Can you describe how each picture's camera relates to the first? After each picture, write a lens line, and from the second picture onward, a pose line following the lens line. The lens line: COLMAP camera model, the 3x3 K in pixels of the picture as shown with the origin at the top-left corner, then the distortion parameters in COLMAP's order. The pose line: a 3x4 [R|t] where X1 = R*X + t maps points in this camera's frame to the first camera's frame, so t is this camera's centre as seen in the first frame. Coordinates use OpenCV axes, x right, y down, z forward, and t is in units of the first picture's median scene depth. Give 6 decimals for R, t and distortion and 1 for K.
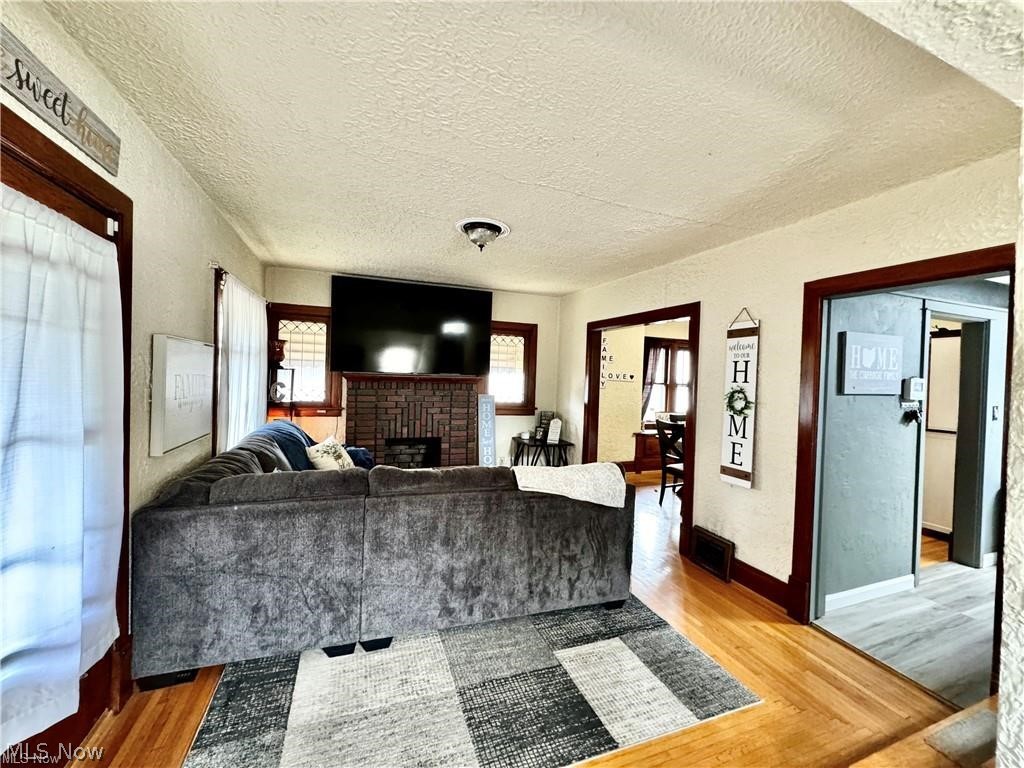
lens RADIAL K [[407.4, 0, 510.5], [0, 407.4, 381.5], [0, 0, 1]] dist [-0.002761, 0.000147]
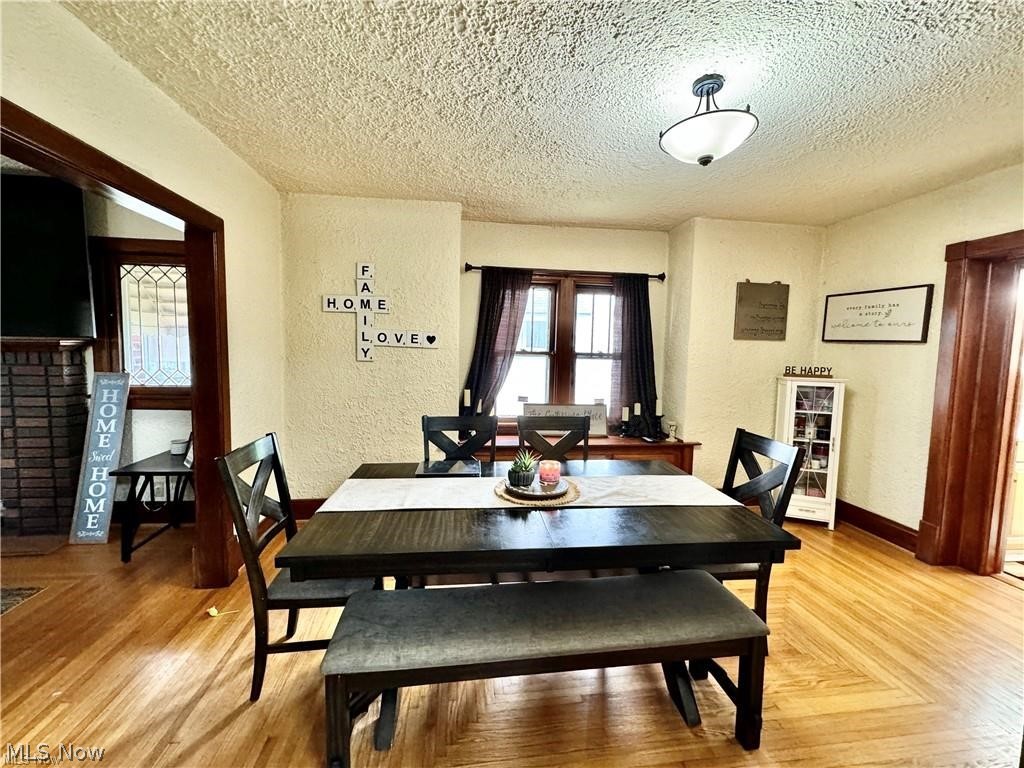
lens RADIAL K [[407.4, 0, 510.5], [0, 407.4, 381.5], [0, 0, 1]] dist [-0.002761, 0.000147]
pose [[0.971787, 0.004753, -0.235811, 0.805060], [0.007287, 0.998715, 0.050161, 0.027283], [0.235746, -0.050464, 0.970503, 0.782180]]
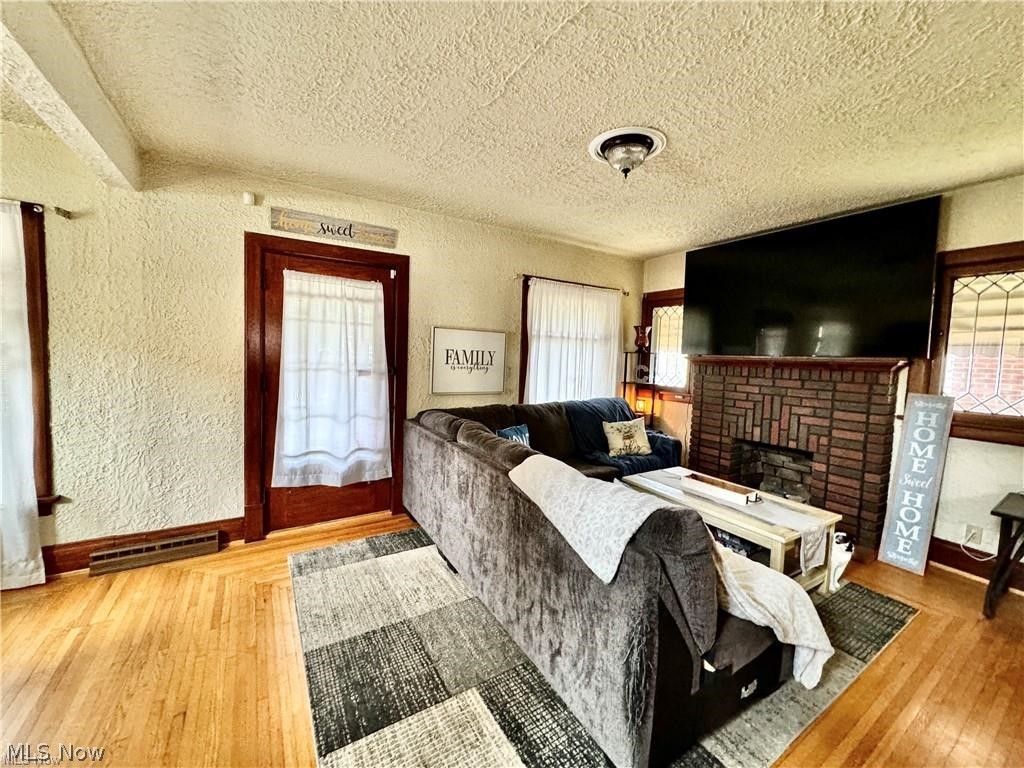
lens RADIAL K [[407.4, 0, 510.5], [0, 407.4, 381.5], [0, 0, 1]] dist [-0.002761, 0.000147]
pose [[0.194597, 0.034241, -0.980285, 0.465780], [-0.041738, 0.998774, 0.026601, 0.031750], [0.979995, 0.035739, 0.195788, 0.485723]]
